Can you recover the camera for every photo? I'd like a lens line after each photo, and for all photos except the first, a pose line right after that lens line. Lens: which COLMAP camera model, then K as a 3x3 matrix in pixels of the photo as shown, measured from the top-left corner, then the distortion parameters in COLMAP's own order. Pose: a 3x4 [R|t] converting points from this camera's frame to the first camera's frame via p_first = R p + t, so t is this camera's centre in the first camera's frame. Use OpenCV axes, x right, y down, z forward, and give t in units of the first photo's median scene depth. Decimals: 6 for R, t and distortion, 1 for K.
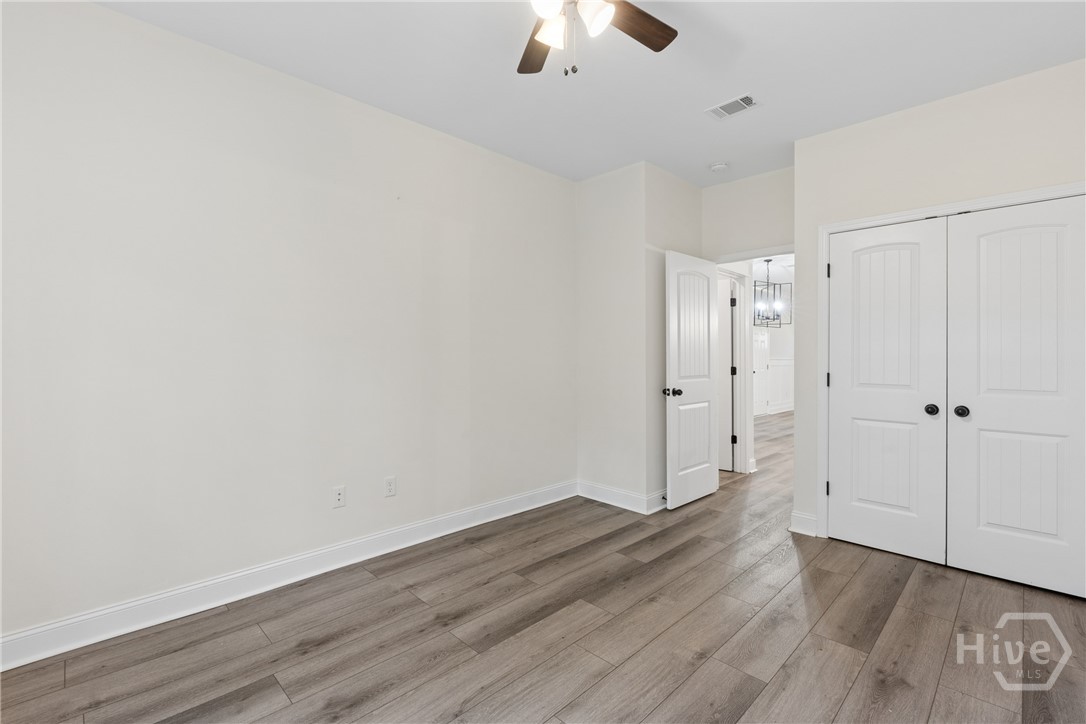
lens RADIAL K [[479.2, 0, 536.6], [0, 479.2, 355.8], [0, 0, 1]] dist [-0.002385, -0.002192]
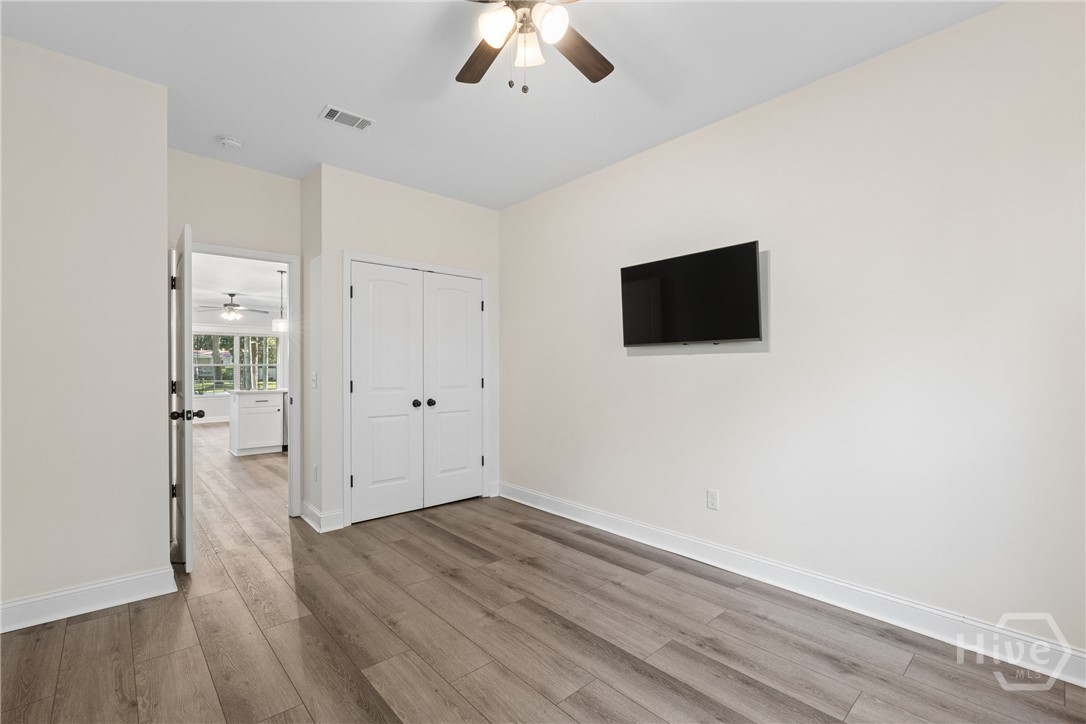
lens RADIAL K [[479.2, 0, 536.2], [0, 479.2, 367.0], [0, 0, 1]] dist [-0.002385, -0.002192]
pose [[0.045817, -0.004425, 0.998940, -0.655444], [0.000220, 0.999990, 0.004420, -0.003453], [-0.998950, 0.000017, 0.045817, 0.635654]]
